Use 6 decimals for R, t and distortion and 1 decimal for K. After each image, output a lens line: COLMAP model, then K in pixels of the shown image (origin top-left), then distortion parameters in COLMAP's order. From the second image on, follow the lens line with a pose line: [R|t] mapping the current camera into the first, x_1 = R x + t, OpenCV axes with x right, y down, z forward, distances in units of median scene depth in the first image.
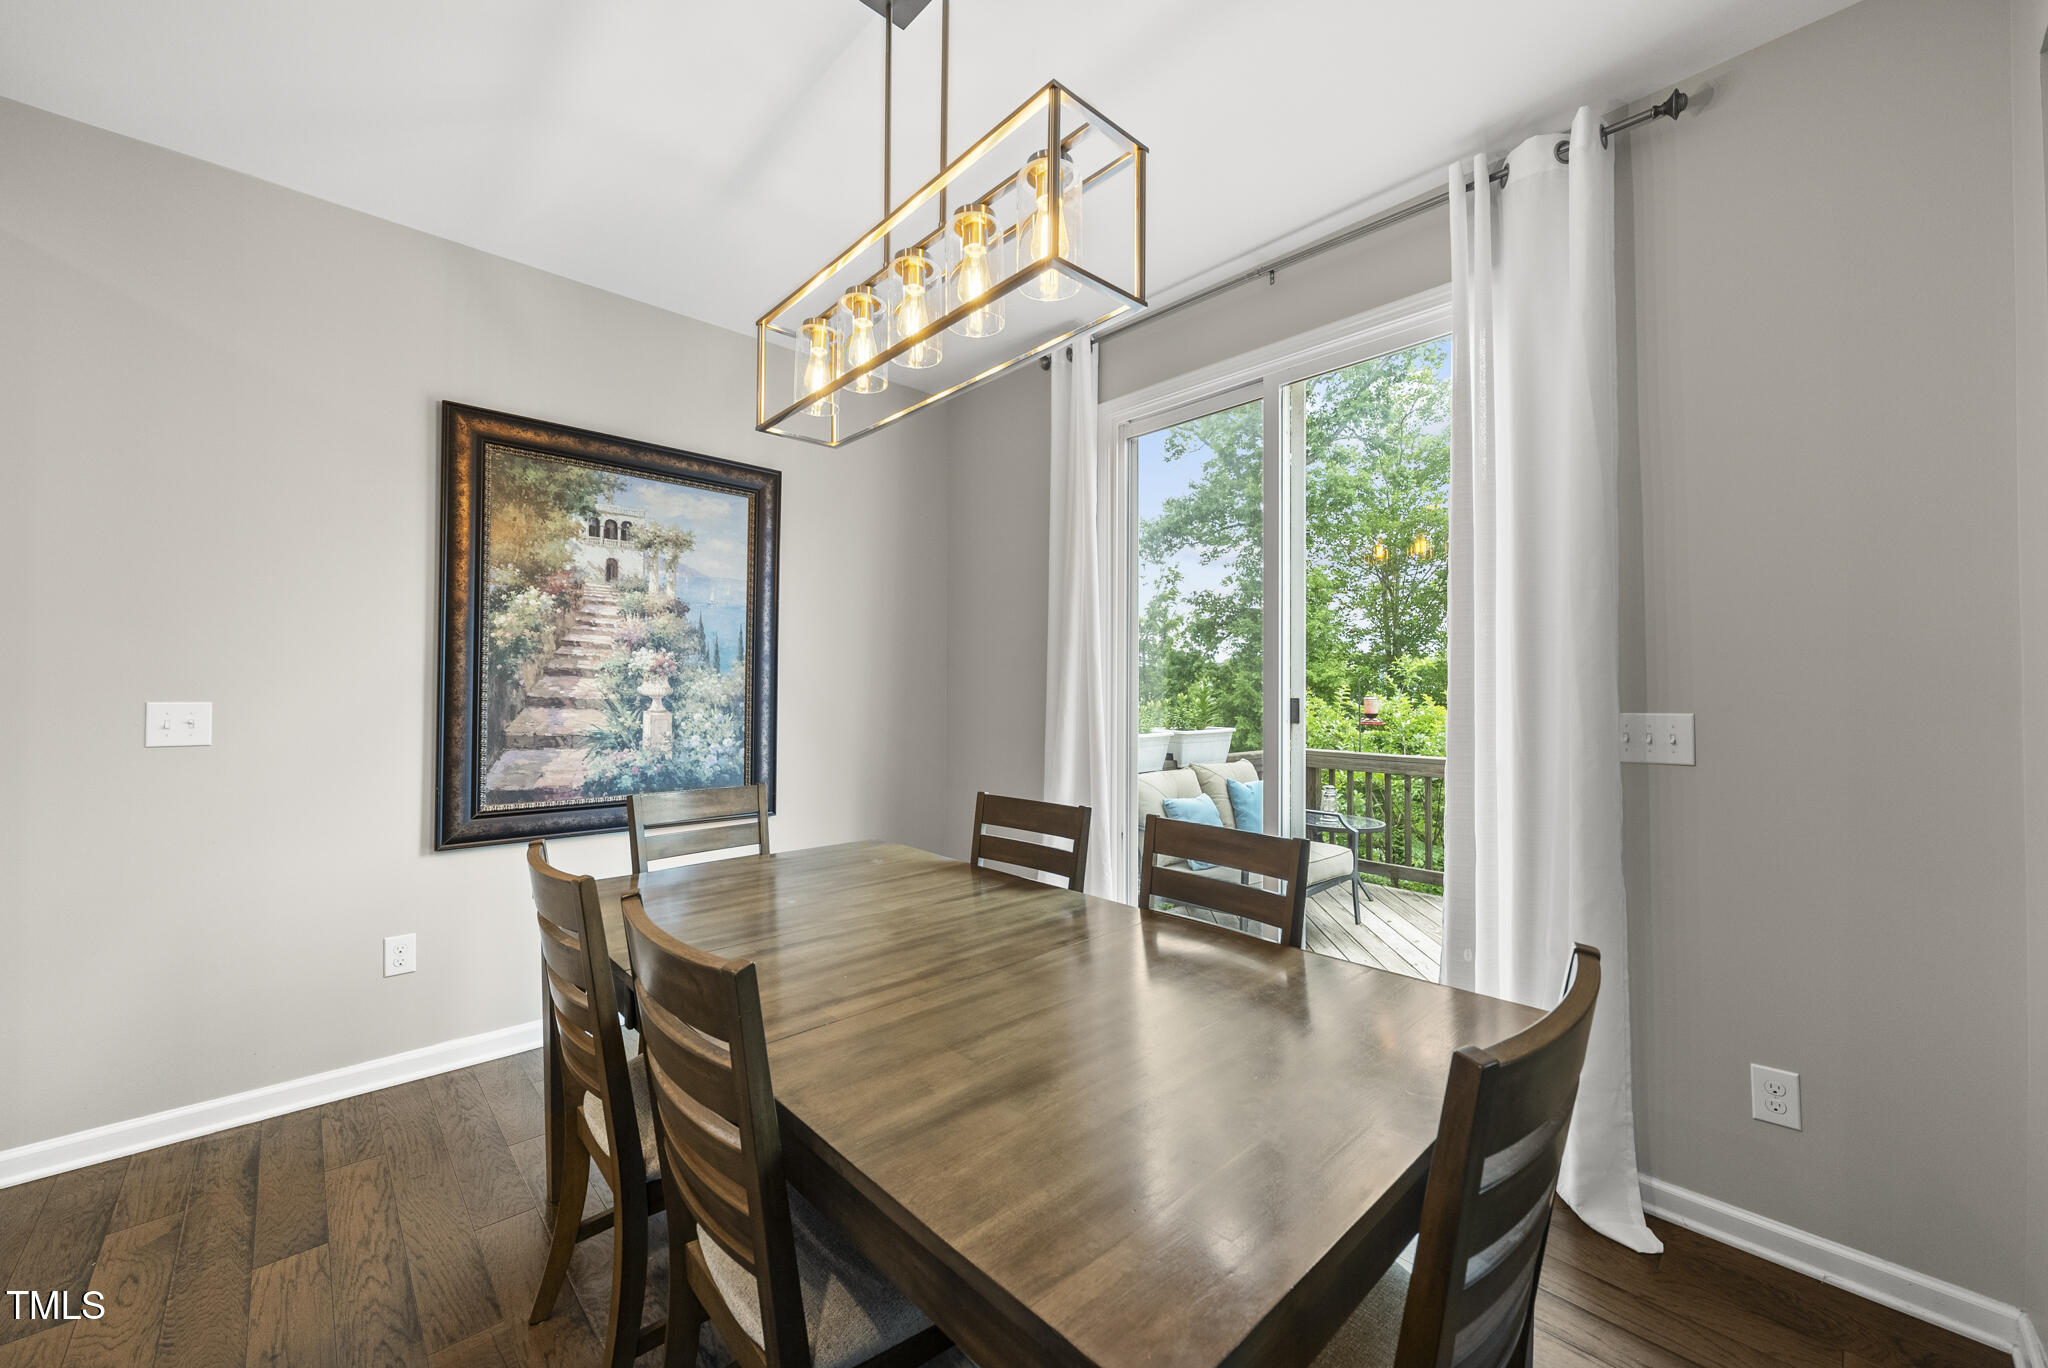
lens RADIAL K [[786.2, 0, 1037.5], [0, 786.2, 685.0], [0, 0, 1]] dist [-0.001686, -0.000040]
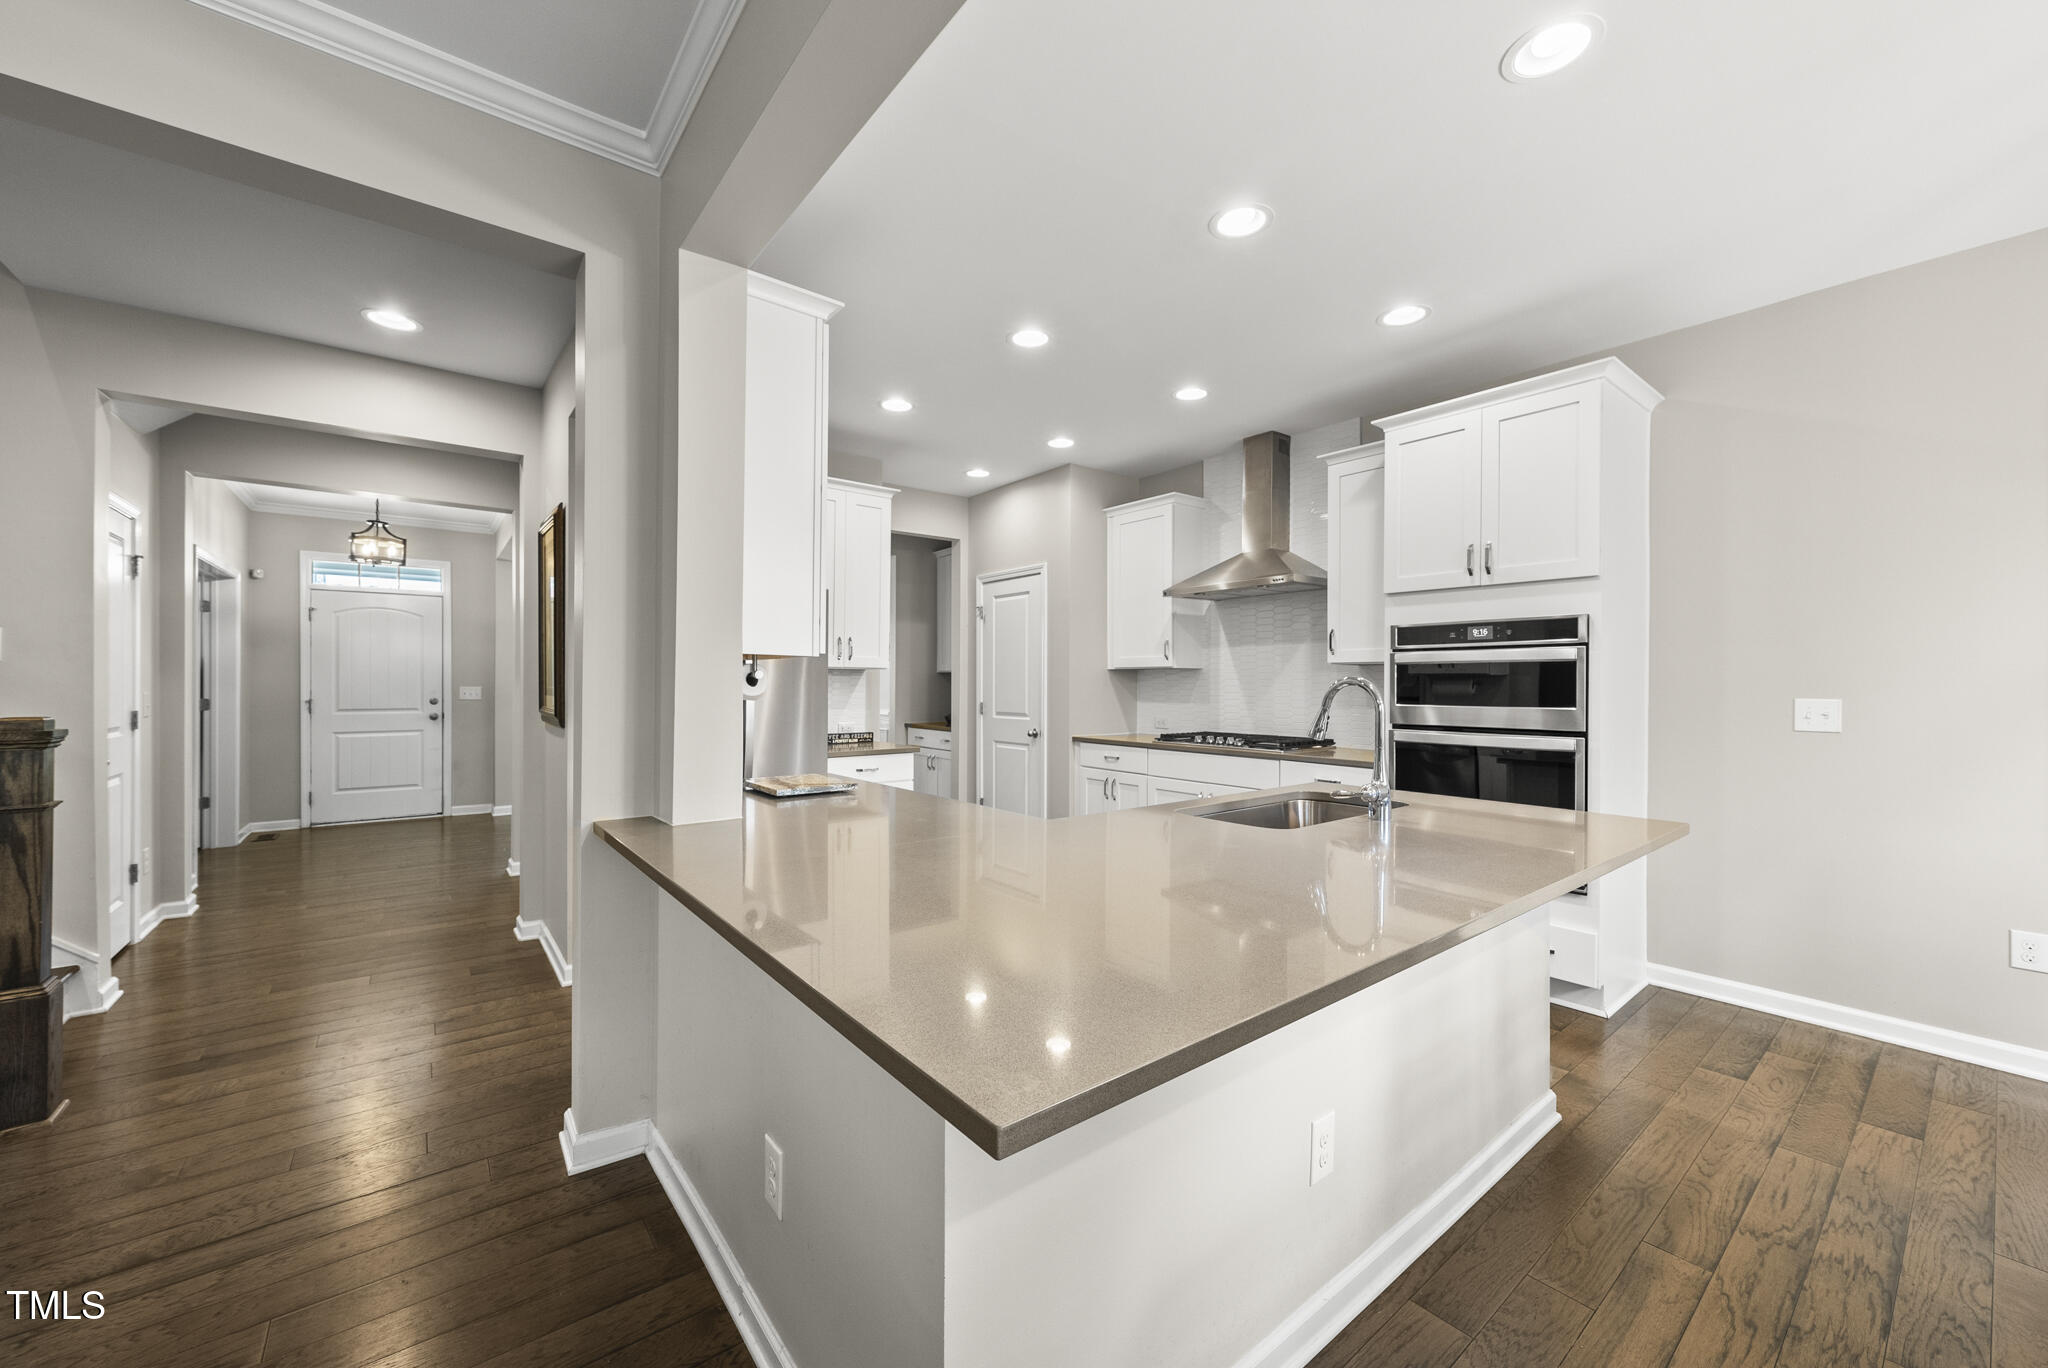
lens RADIAL K [[786.2, 0, 1013.0], [0, 786.2, 684.6], [0, 0, 1]] dist [-0.001686, -0.000040]
pose [[-0.090483, -0.005526, -0.995883, 0.282534], [0.003721, 0.999976, -0.005886, 0.000158], [0.995891, -0.004238, -0.090460, -0.191064]]
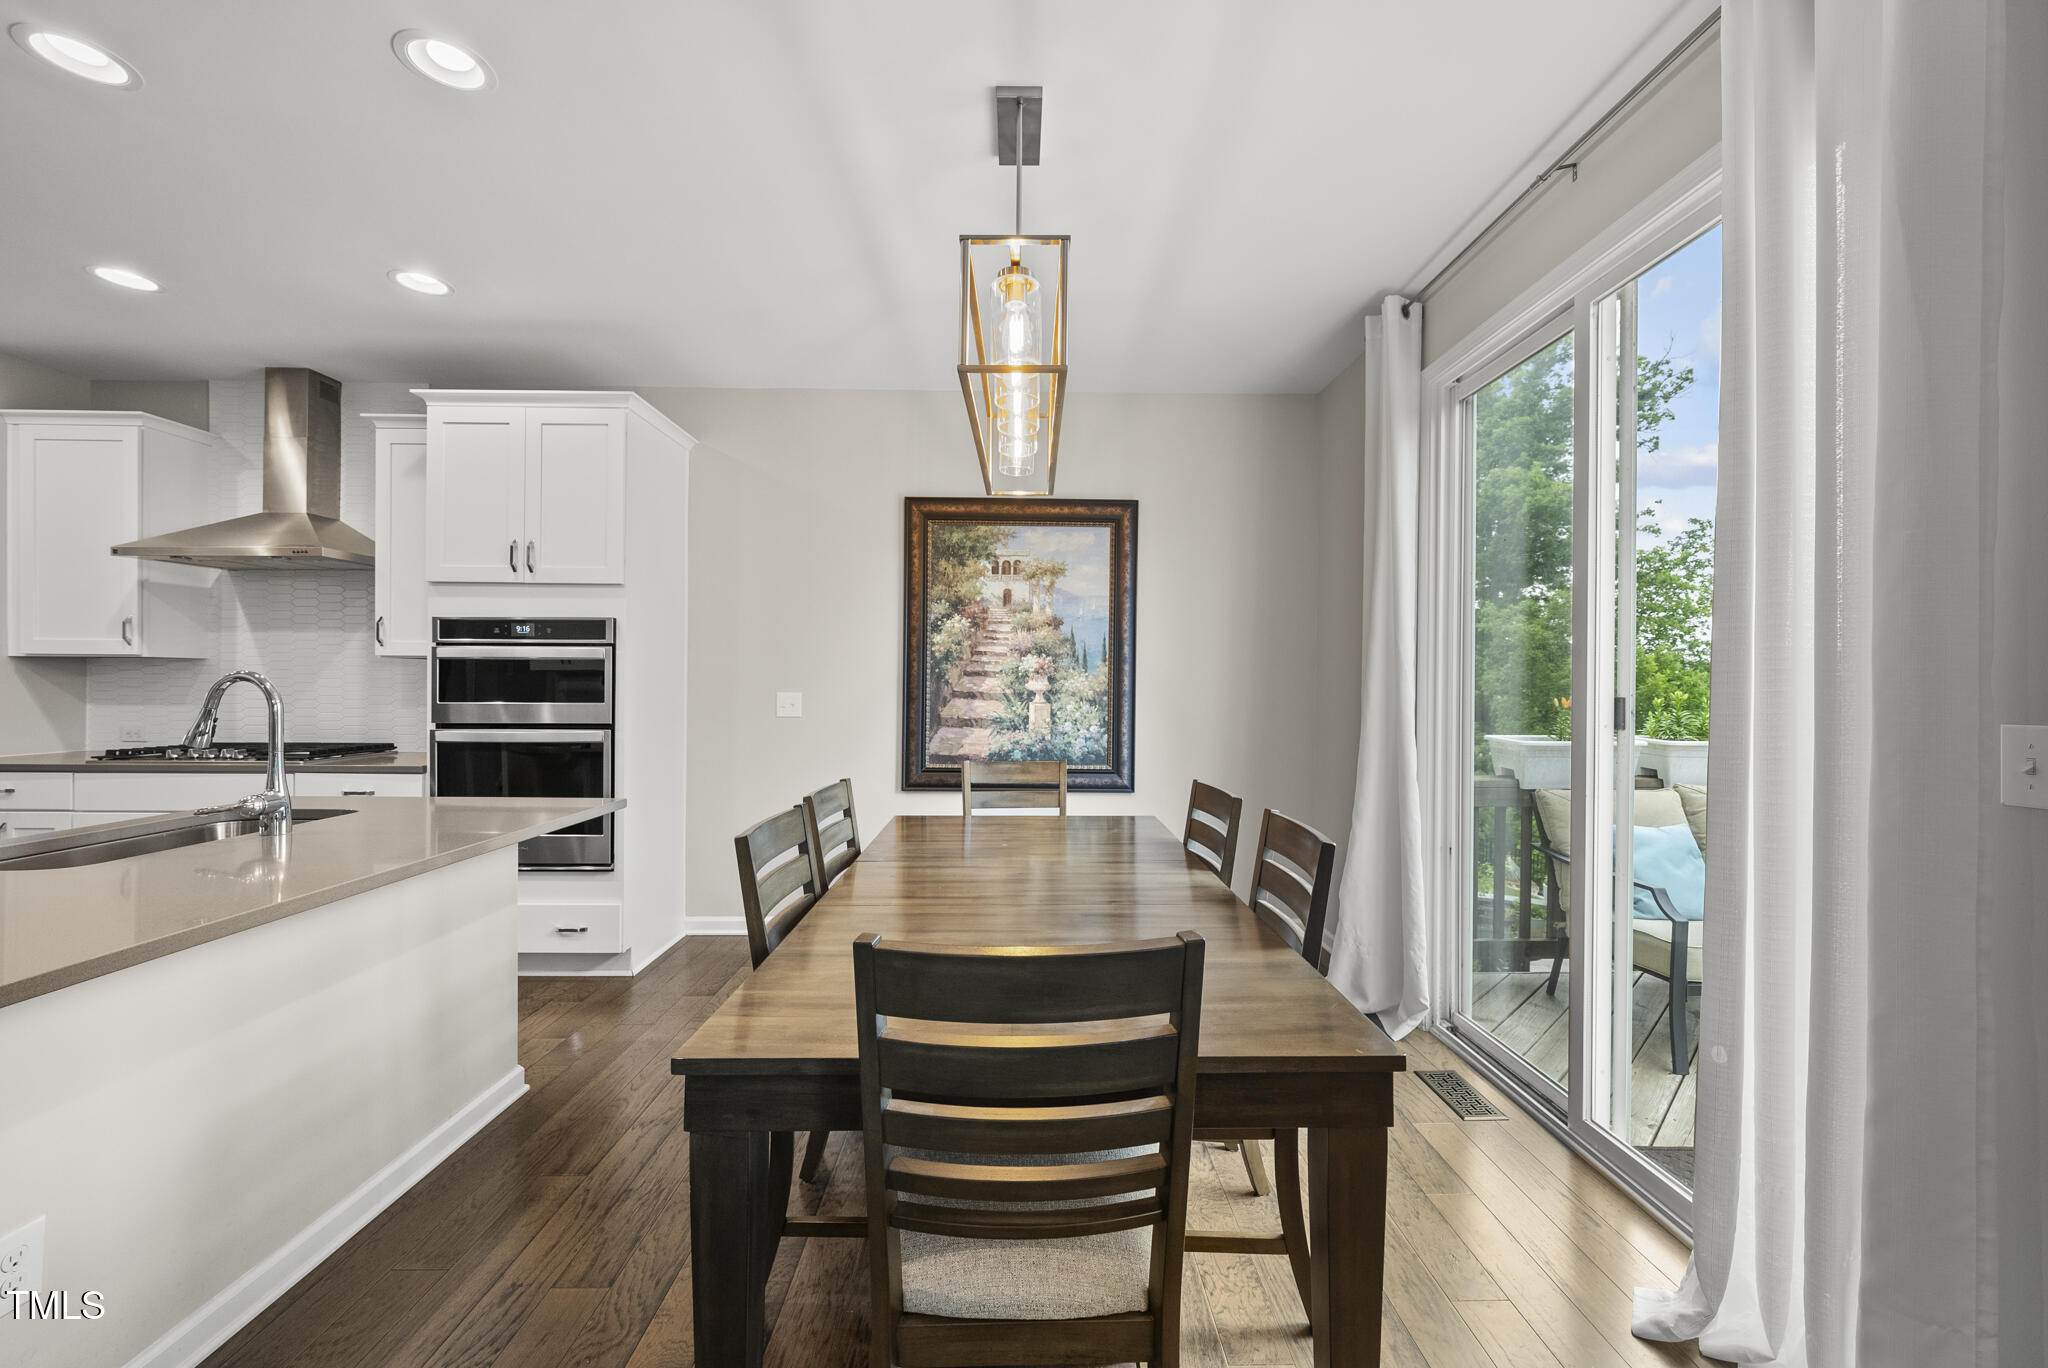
lens RADIAL K [[786.2, 0, 1040.6], [0, 786.2, 688.3], [0, 0, 1]] dist [-0.001686, -0.000040]
pose [[0.743906, 0.001147, -0.668283, 0.416385], [0.003279, 0.999980, 0.005367, 0.002775], [0.668276, -0.006184, 0.743887, 0.032875]]
